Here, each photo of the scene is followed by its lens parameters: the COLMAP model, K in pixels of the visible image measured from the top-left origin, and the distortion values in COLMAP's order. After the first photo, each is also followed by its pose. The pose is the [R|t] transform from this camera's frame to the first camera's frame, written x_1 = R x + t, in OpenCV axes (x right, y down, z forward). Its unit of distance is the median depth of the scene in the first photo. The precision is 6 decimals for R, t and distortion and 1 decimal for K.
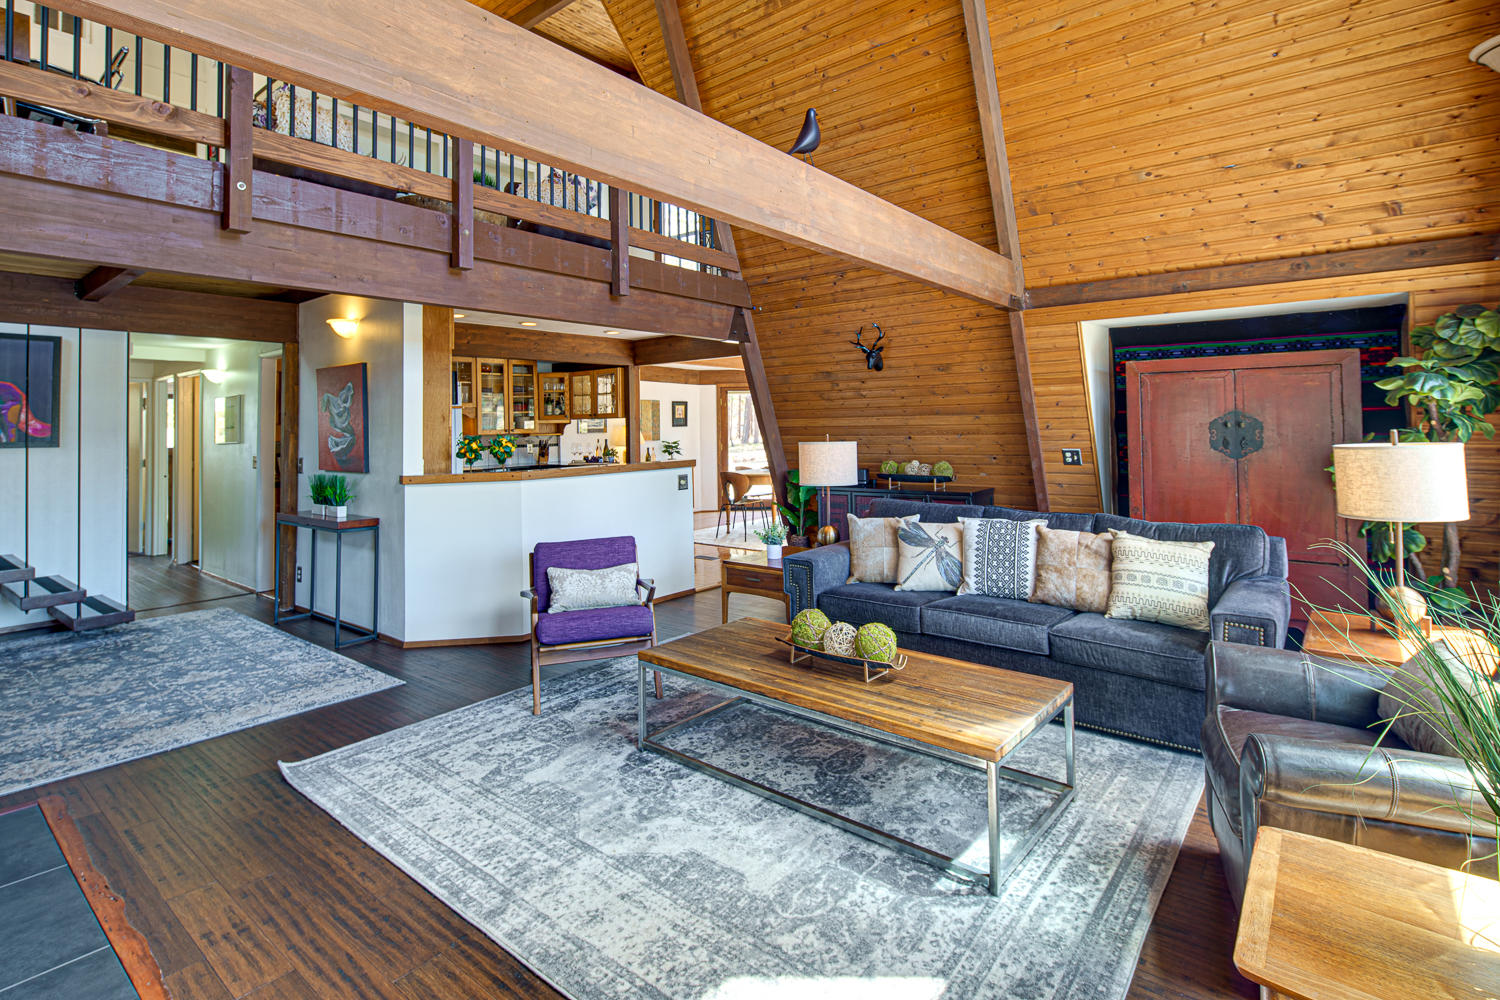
lens RADIAL K [[736.3, 0, 750.0], [0, 736.3, 500.0], [0, 0, 1]] dist [-0.000091, -0.000036]
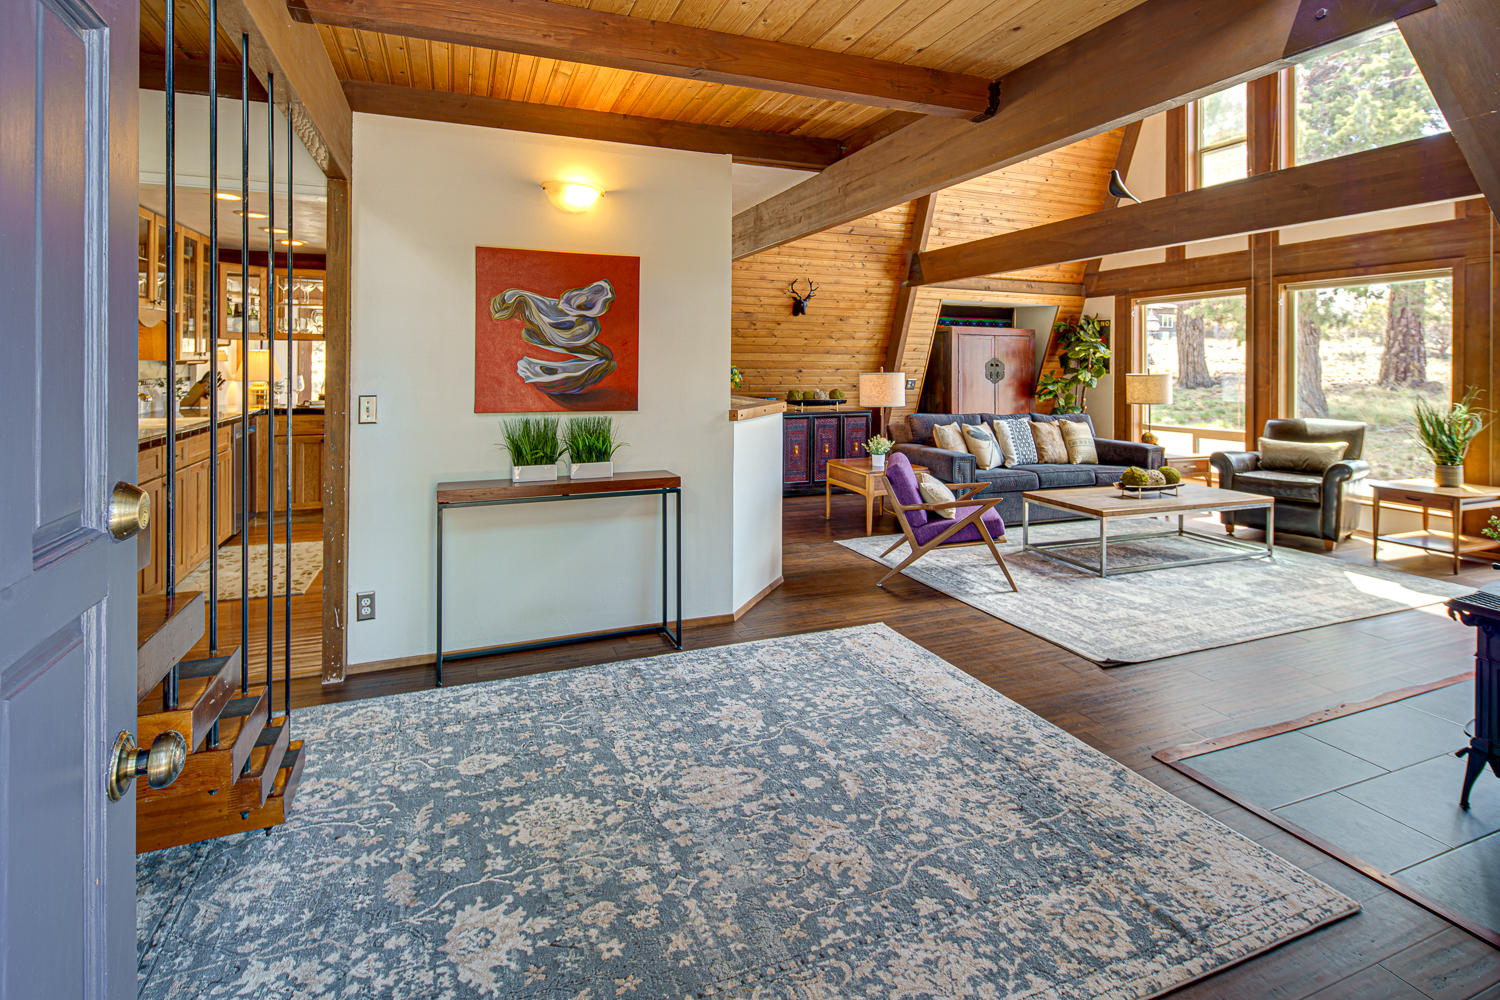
lens RADIAL K [[736.3, 0, 750.0], [0, 736.3, 500.0], [0, 0, 1]] dist [-0.000091, -0.000036]
pose [[0.486560, -0.140295, 0.862309, -1.063520], [0.070518, 0.990108, 0.121298, -0.024595], [-0.870797, 0.001789, 0.491640, 0.486389]]
